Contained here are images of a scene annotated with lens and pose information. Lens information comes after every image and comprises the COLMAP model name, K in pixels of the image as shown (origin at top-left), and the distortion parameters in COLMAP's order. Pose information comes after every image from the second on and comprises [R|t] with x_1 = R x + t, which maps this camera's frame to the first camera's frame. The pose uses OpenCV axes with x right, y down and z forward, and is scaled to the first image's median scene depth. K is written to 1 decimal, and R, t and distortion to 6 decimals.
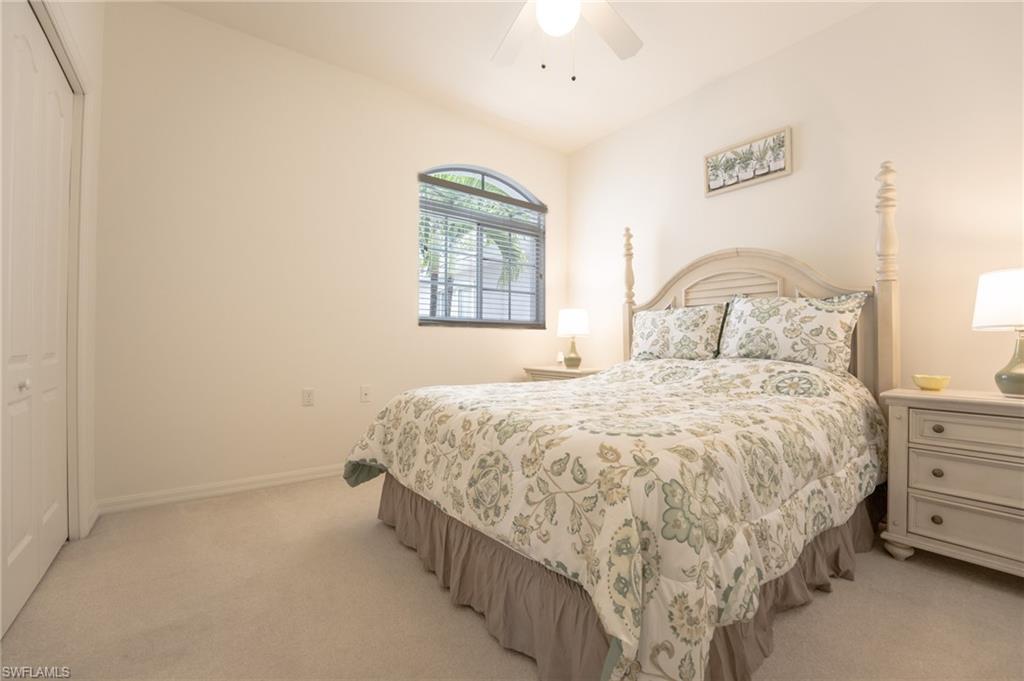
lens RADIAL K [[423.9, 0, 532.2], [0, 423.9, 345.9], [0, 0, 1]] dist [-0.024718, 0.000157]
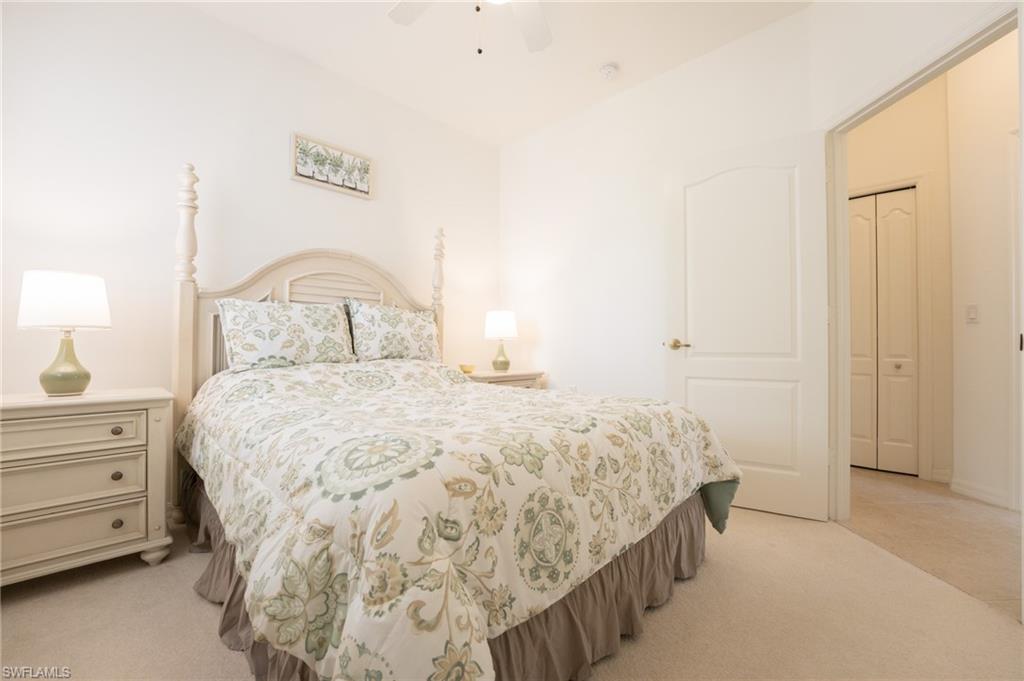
lens RADIAL K [[423.9, 0, 532.2], [0, 423.9, 345.9], [0, 0, 1]] dist [-0.024718, 0.000157]
pose [[-0.168551, -0.000754, 0.985693, -0.579339], [-0.000101, 1.000000, 0.000748, -0.005043], [-0.985693, 0.000027, -0.168552, 0.708702]]
